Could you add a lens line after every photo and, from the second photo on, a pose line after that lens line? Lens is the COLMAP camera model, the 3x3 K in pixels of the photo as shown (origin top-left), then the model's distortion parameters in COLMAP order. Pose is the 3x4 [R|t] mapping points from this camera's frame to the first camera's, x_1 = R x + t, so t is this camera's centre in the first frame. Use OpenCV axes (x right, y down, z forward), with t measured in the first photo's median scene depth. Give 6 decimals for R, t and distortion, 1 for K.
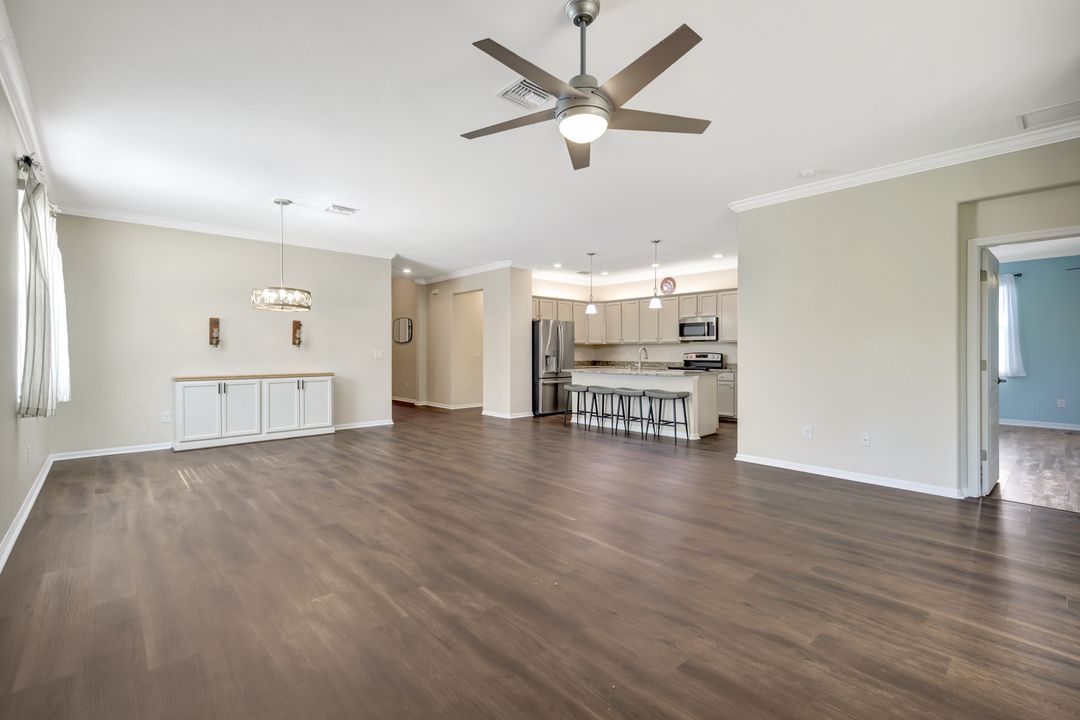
lens RADIAL K [[472.6, 0, 538.6], [0, 472.6, 351.1], [0, 0, 1]] dist [-0.003370, -0.000234]
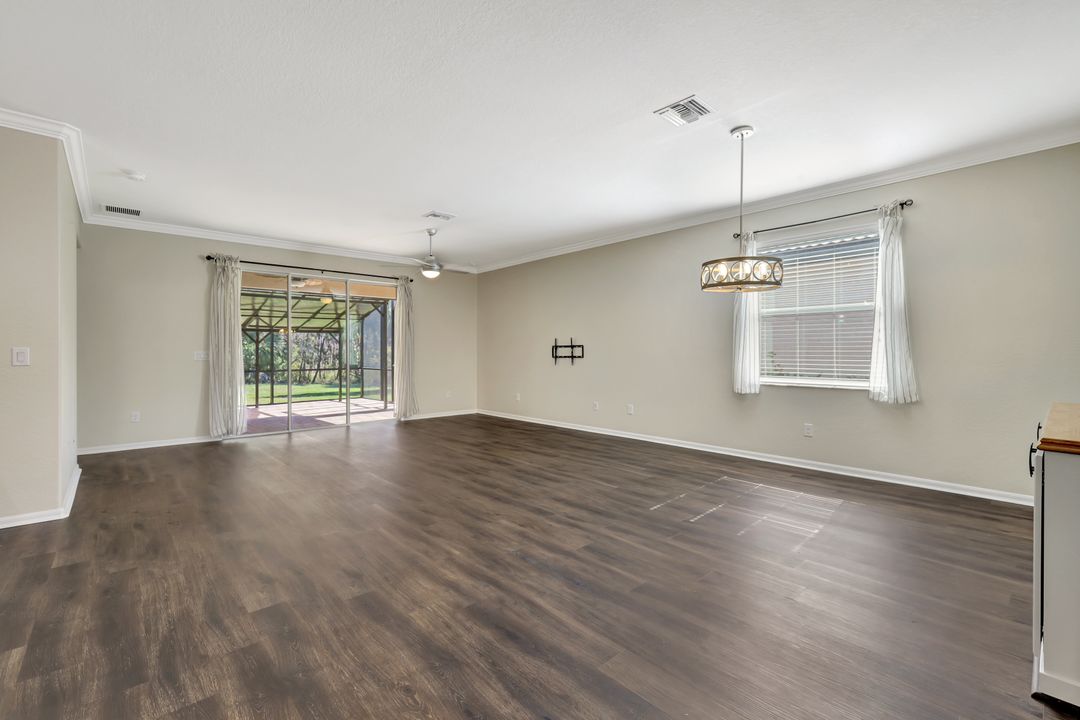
lens RADIAL K [[472.6, 0, 541.1], [0, 472.6, 357.3], [0, 0, 1]] dist [-0.003370, -0.000234]
pose [[-0.999883, 0.001766, 0.015187, -0.185161], [0.001939, 0.999934, 0.011365, 0.001955], [-0.015166, 0.011393, -0.999820, 1.182300]]
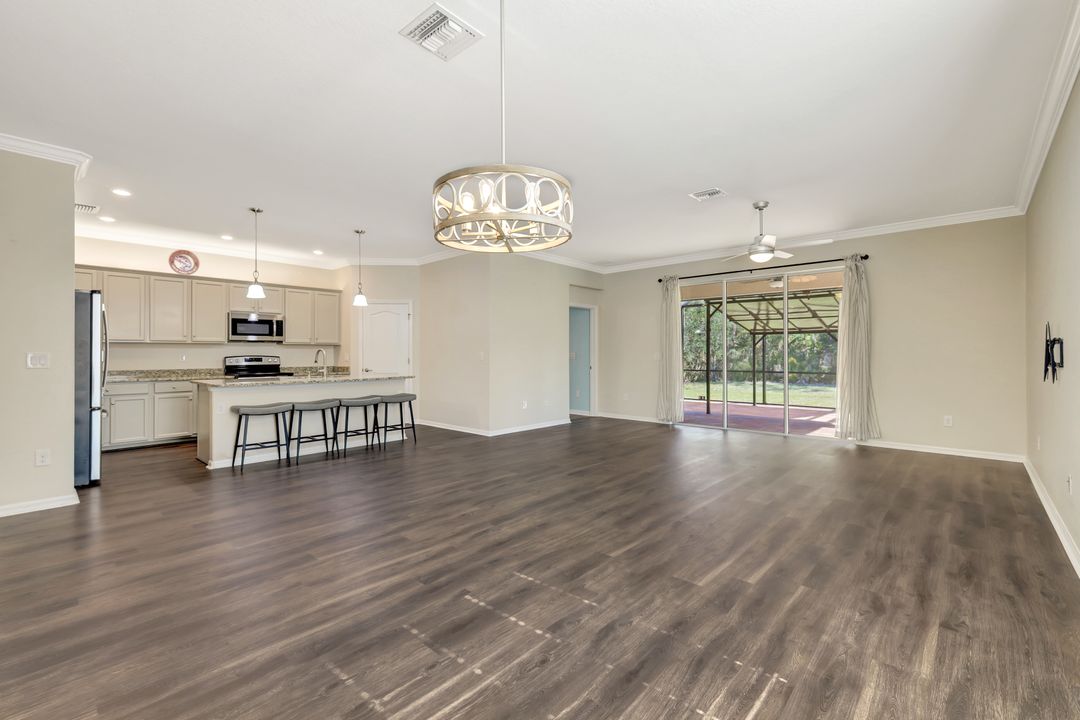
lens RADIAL K [[472.6, 0, 539.2], [0, 472.6, 354.9], [0, 0, 1]] dist [-0.003370, -0.000234]
pose [[-0.083441, -0.001035, 0.996512, -0.644935], [0.001587, 0.999998, 0.001172, 0.002021], [-0.996511, 0.001680, -0.083440, 0.702302]]
